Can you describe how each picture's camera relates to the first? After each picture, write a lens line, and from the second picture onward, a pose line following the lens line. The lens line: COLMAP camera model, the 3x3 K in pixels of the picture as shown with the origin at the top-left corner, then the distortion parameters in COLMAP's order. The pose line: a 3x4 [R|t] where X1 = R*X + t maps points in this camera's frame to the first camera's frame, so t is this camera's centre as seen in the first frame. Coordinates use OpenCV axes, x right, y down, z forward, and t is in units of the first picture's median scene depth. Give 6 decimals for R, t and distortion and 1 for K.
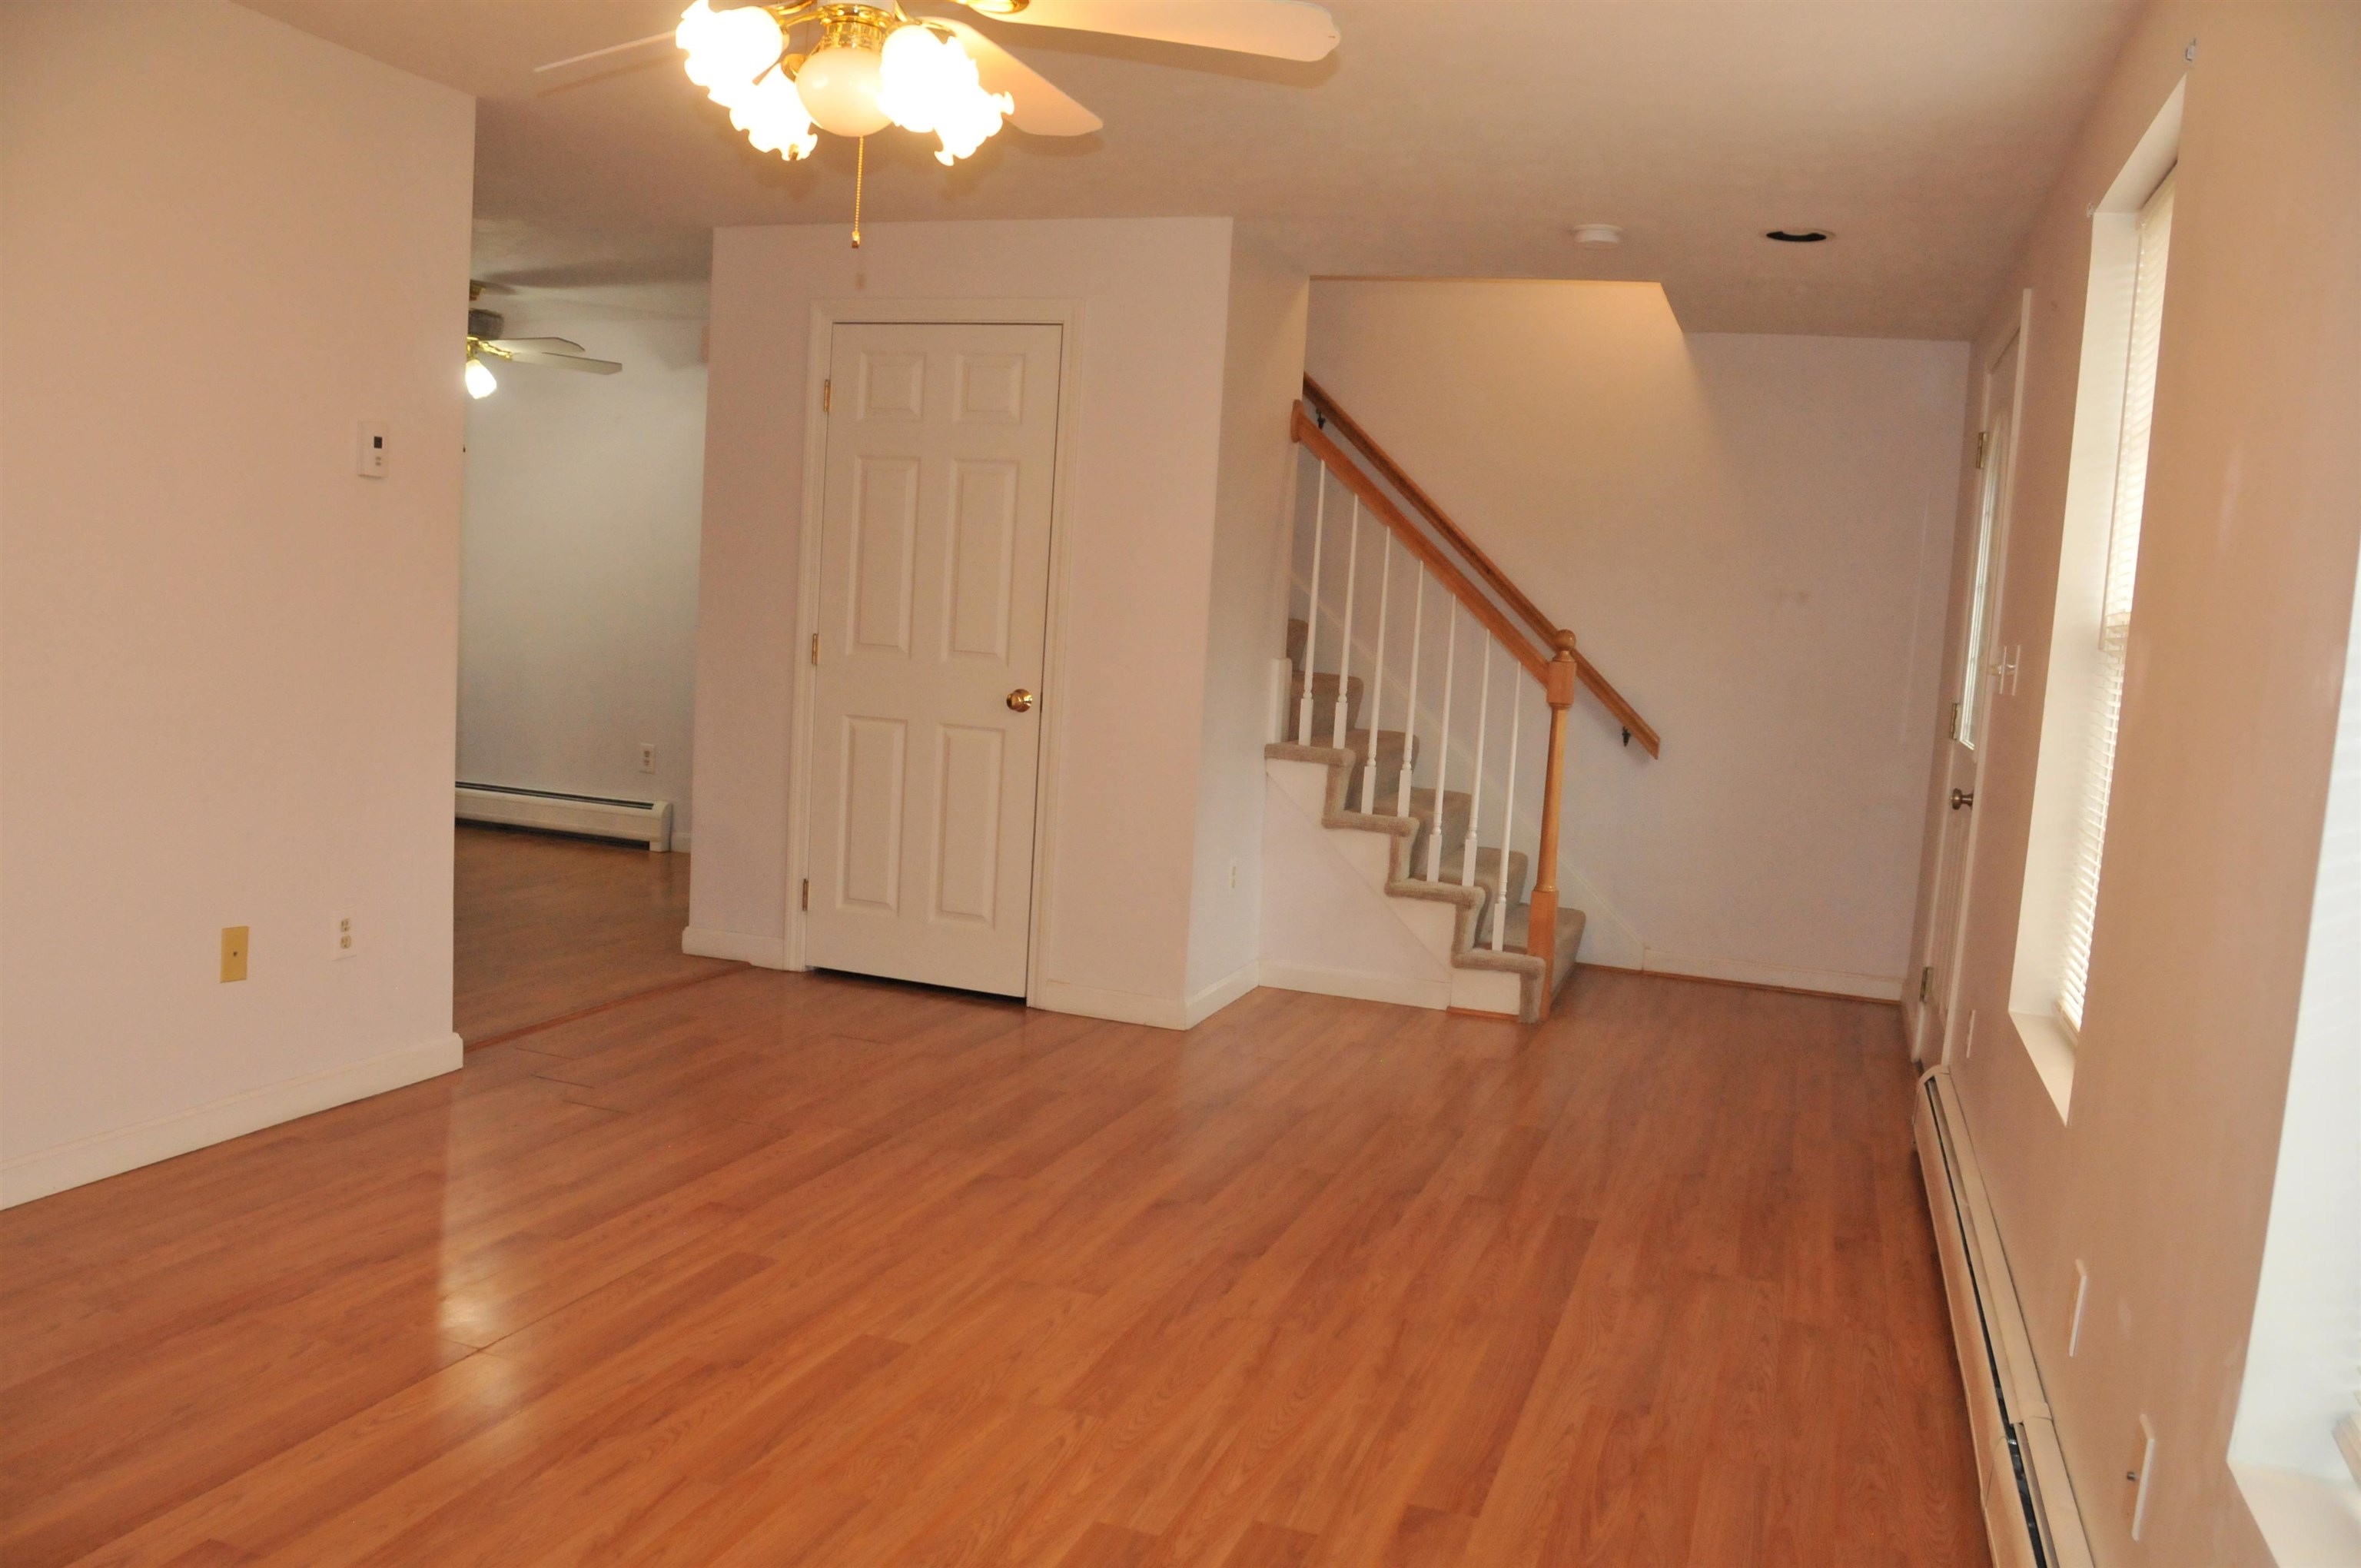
lens RADIAL K [[1829.4, 0, 1176.6], [0, 1829.4, 824.0], [0, 0, 1]] dist [-0.157315, 0.118267]
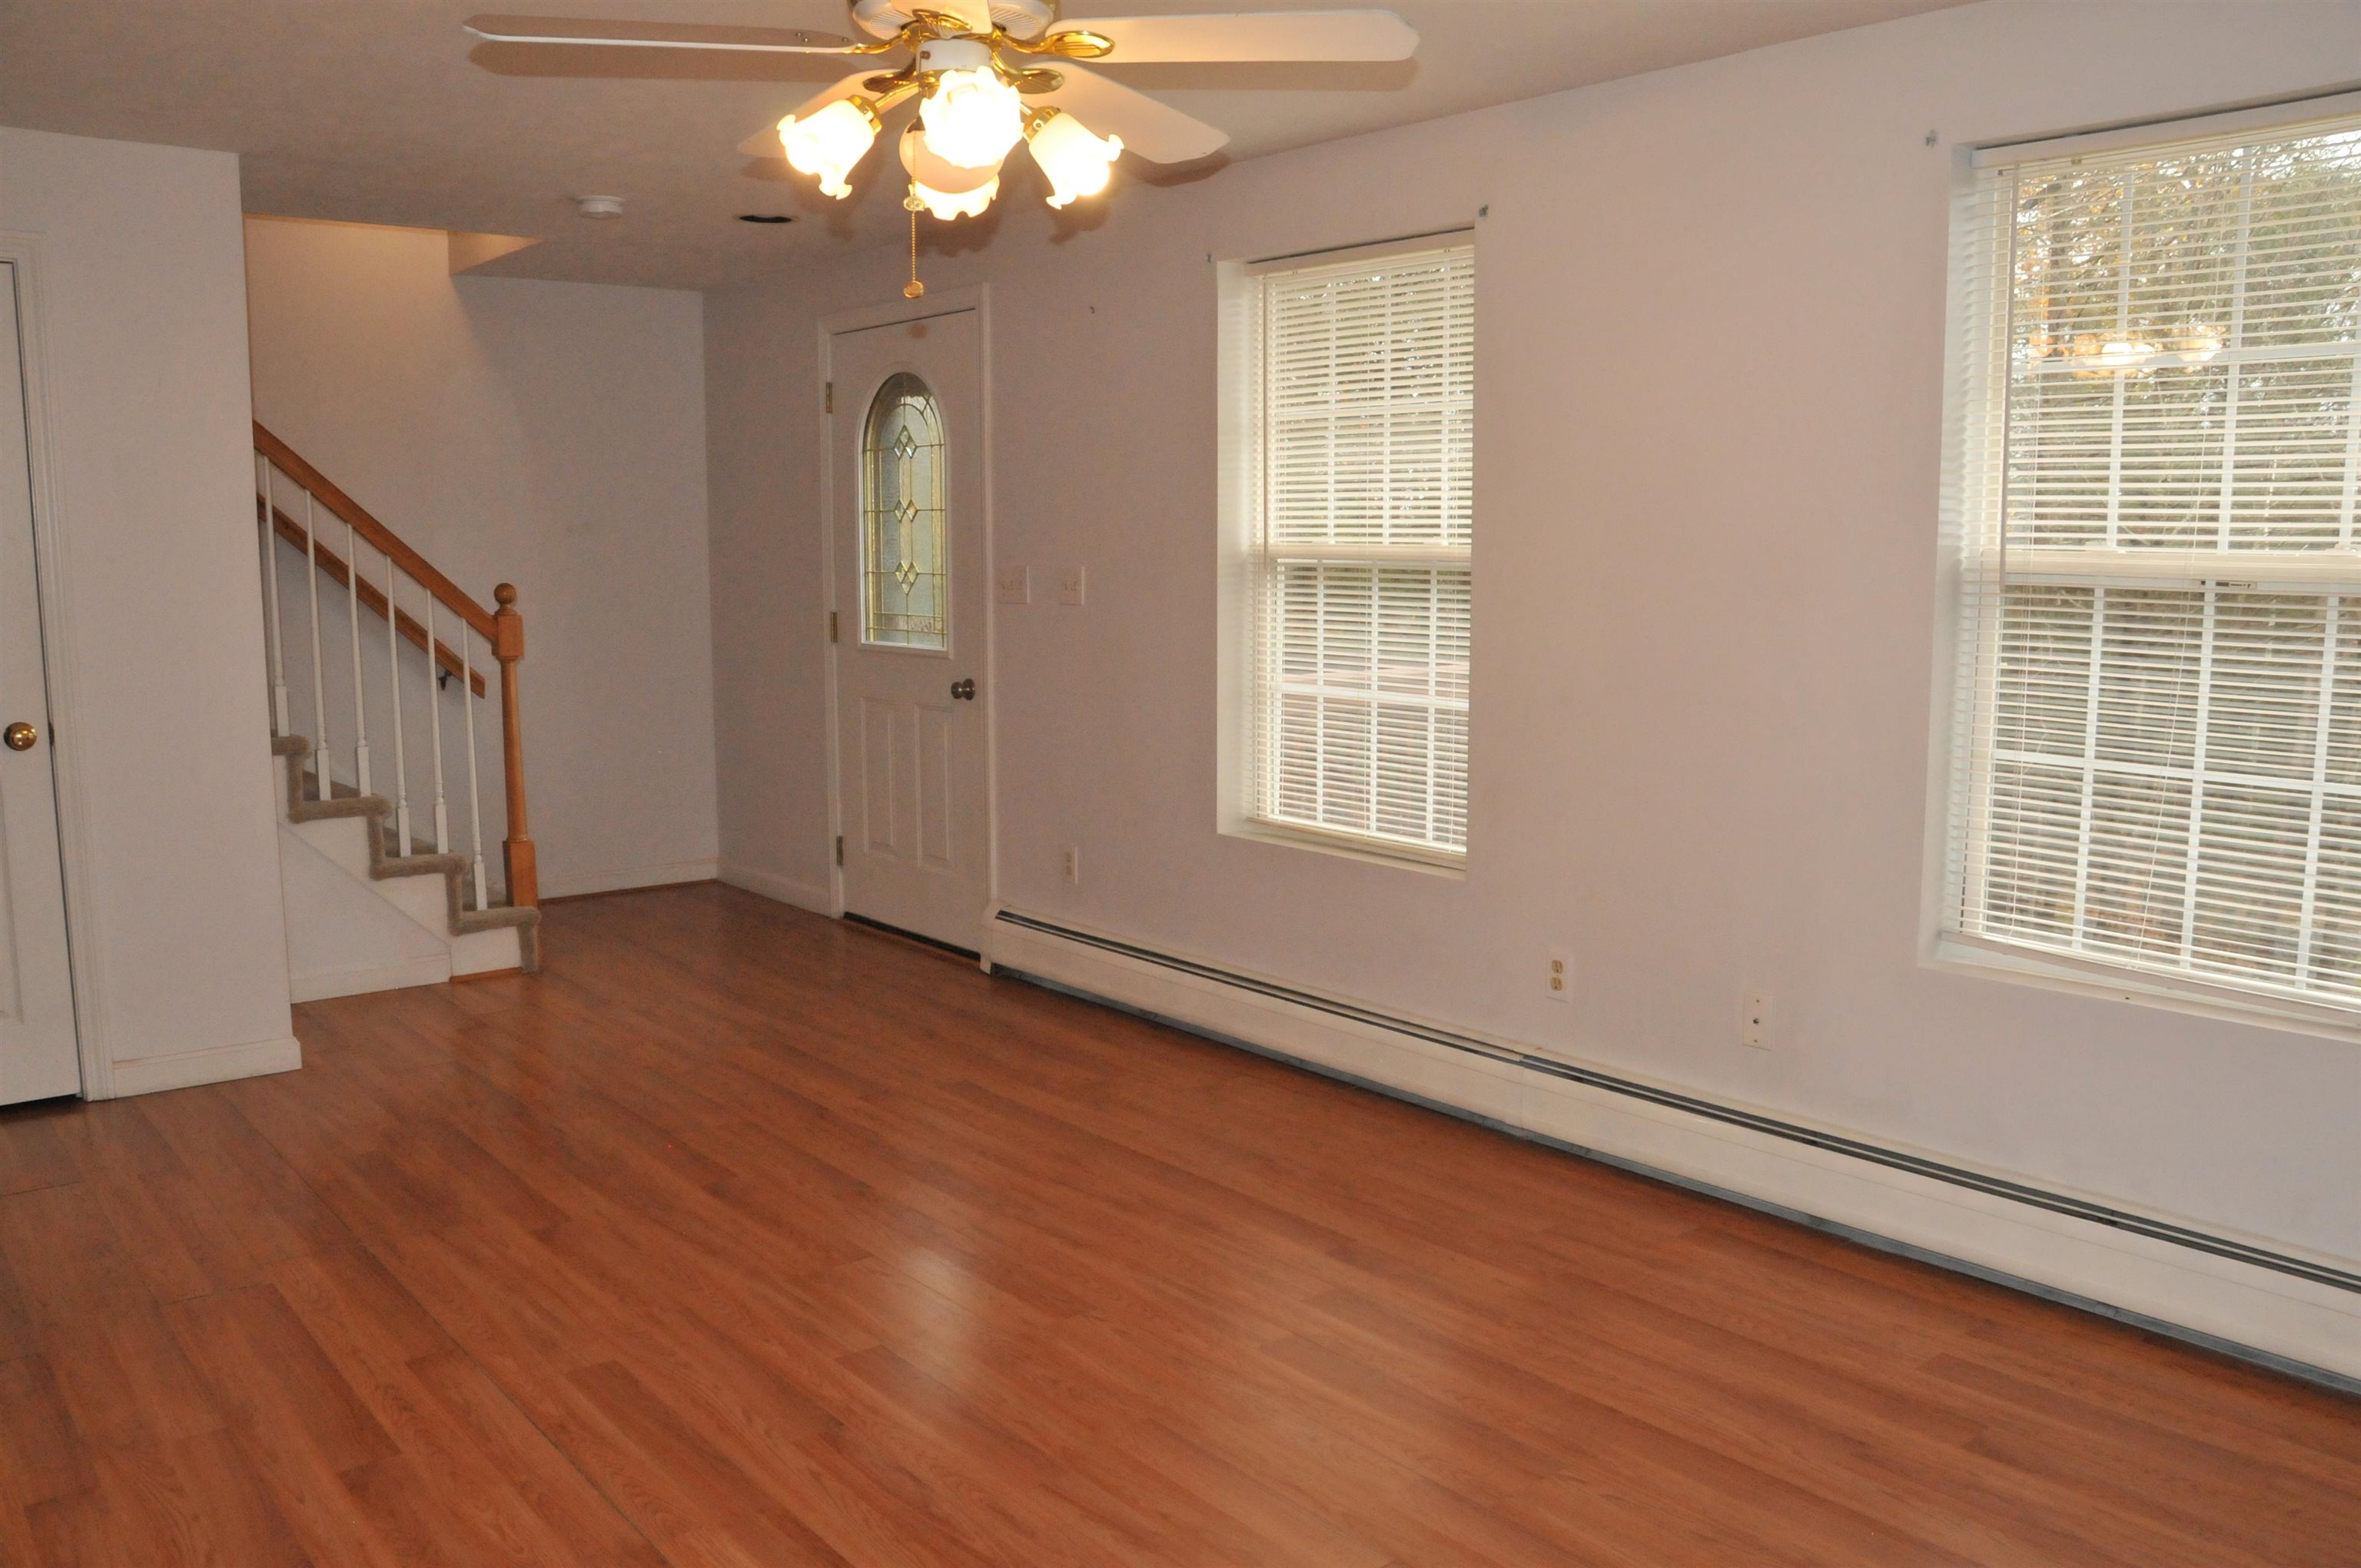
lens RADIAL K [[1910.4, 0, 1040.8], [0, 1910.4, 756.1], [0, 0, 1]] dist [-0.001290, -0.008813]
pose [[0.571762, -0.164759, 0.803705, -0.785512], [0.145650, 0.984451, 0.098195, -0.117826], [-0.807387, 0.060916, 0.586869, 0.221831]]
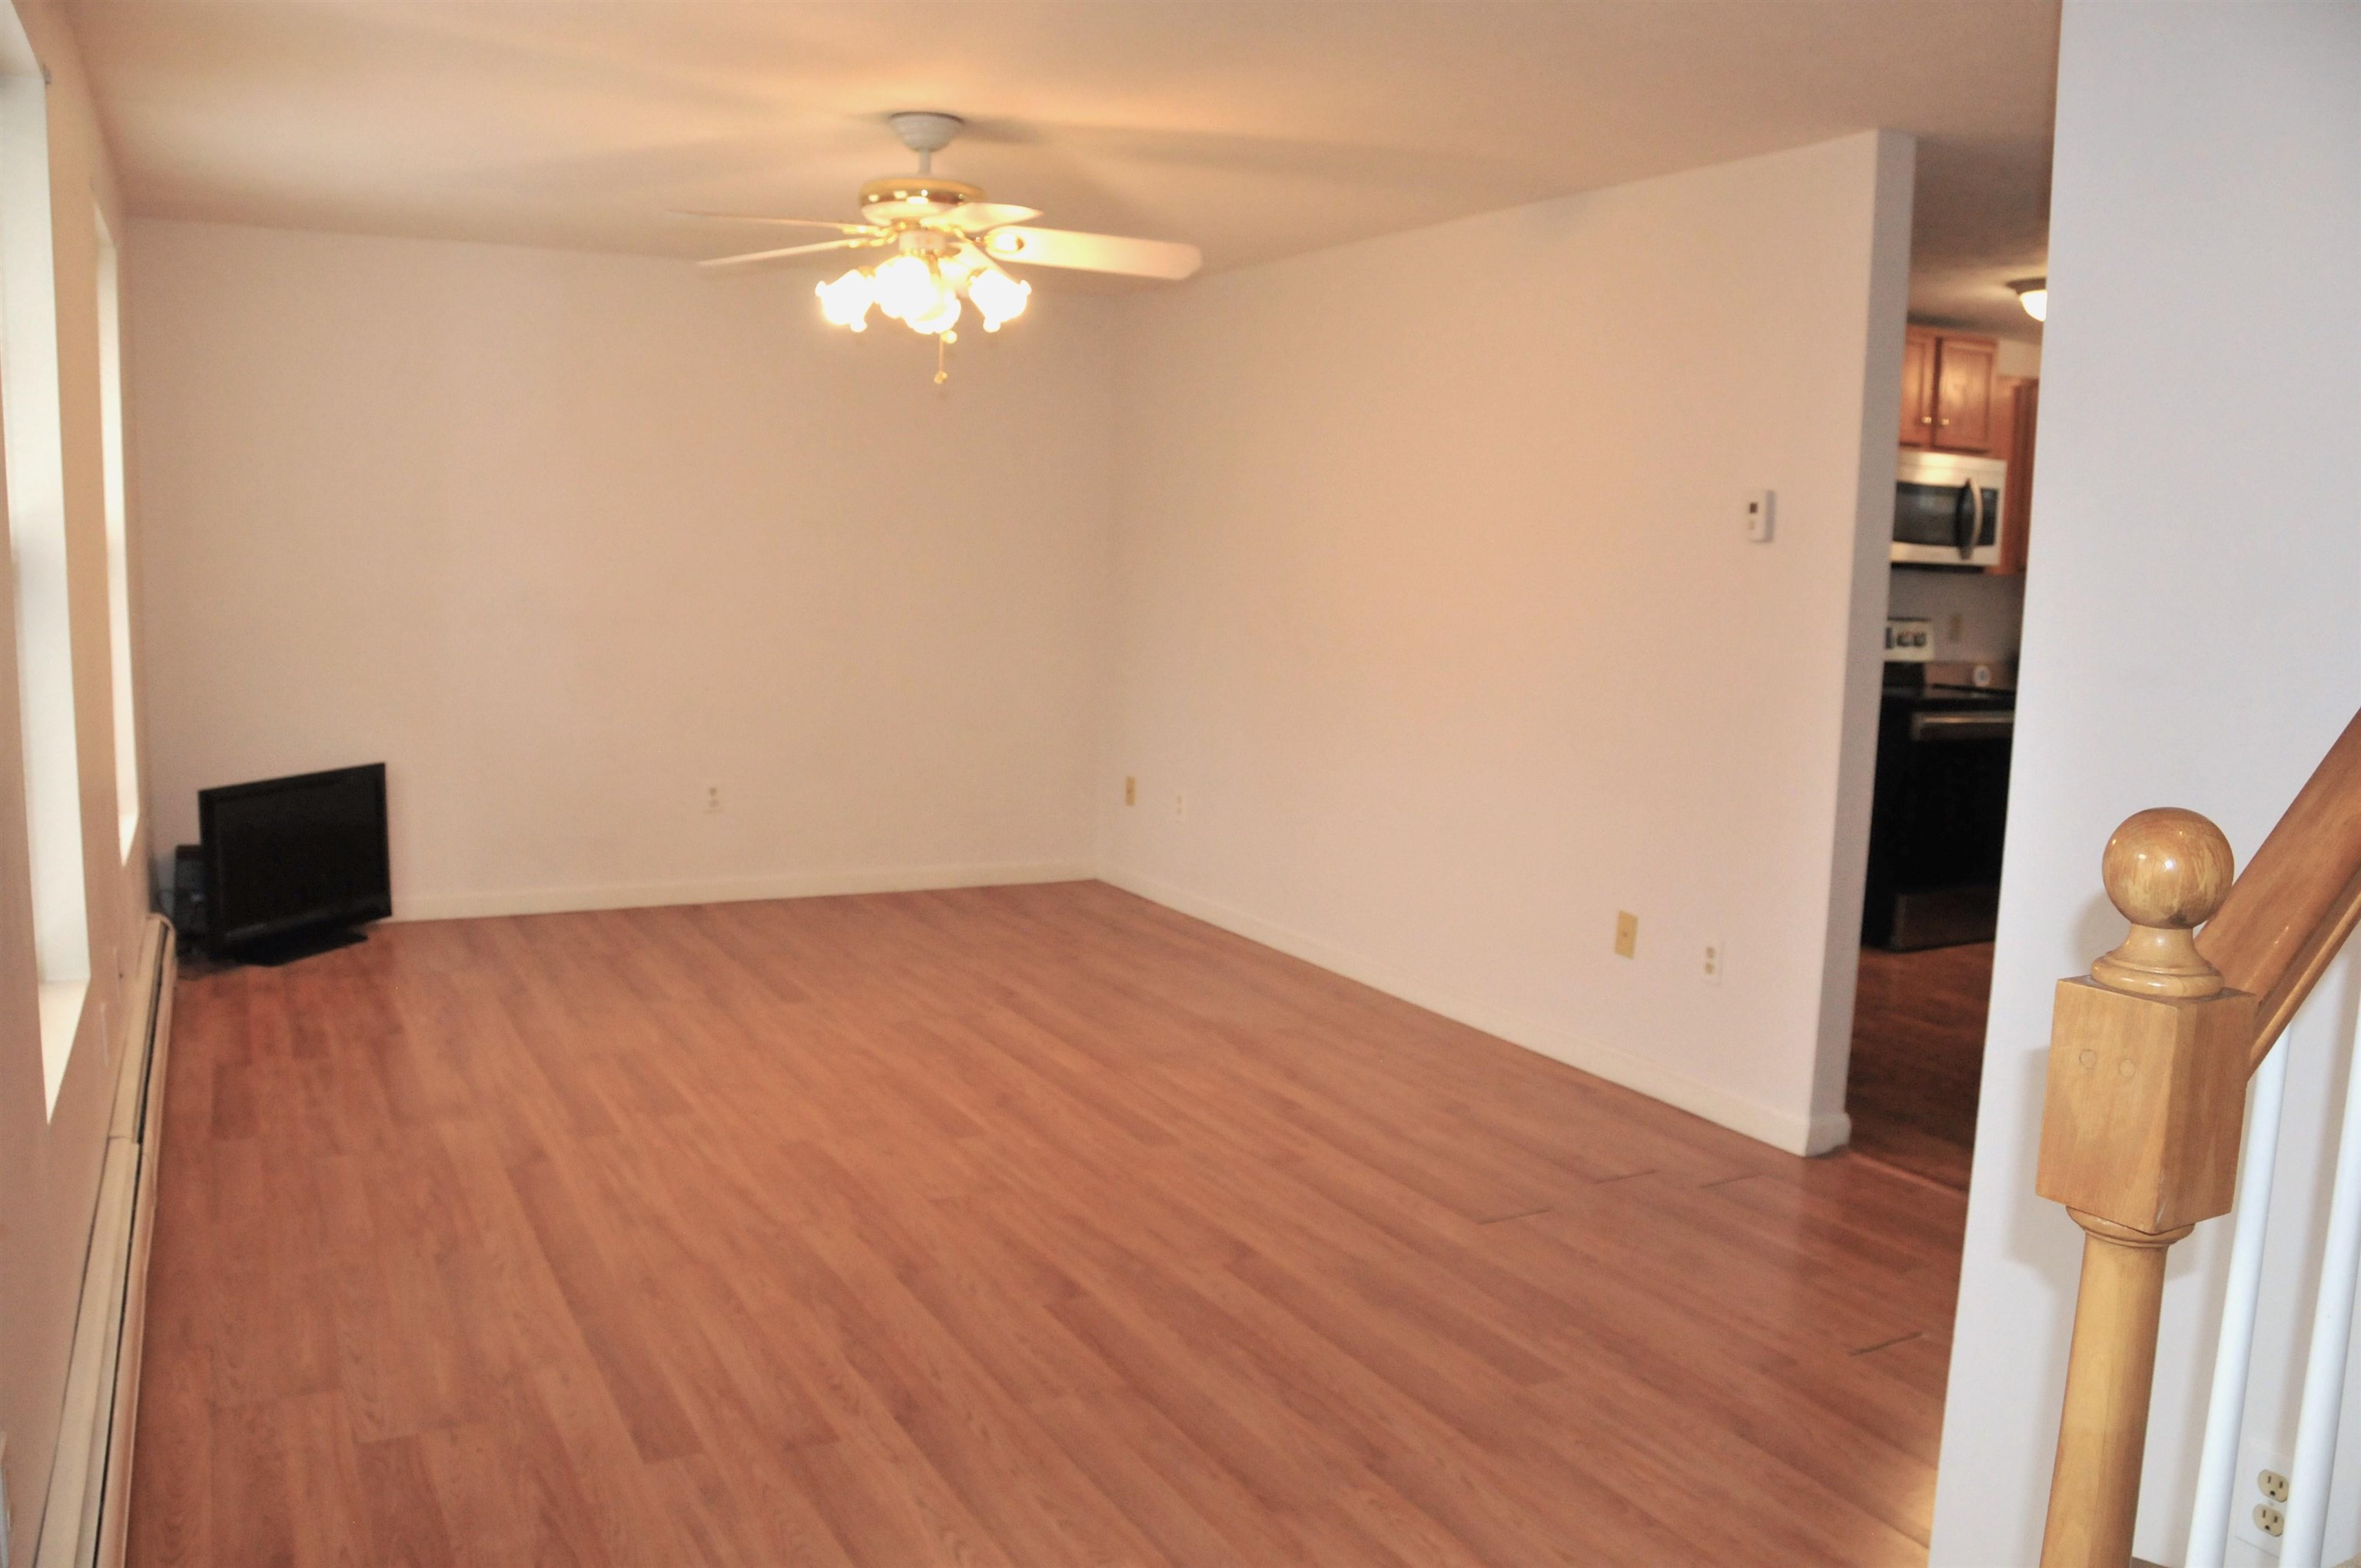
lens RADIAL K [[1829.4, 0, 1176.6], [0, 1829.4, 824.0], [0, 0, 1]] dist [-0.157315, 0.118267]
pose [[-0.667627, 0.030552, -0.743869, 0.656233], [-0.160058, 0.969904, 0.183488, -0.195471], [0.727088, 0.241564, -0.642643, 1.673723]]
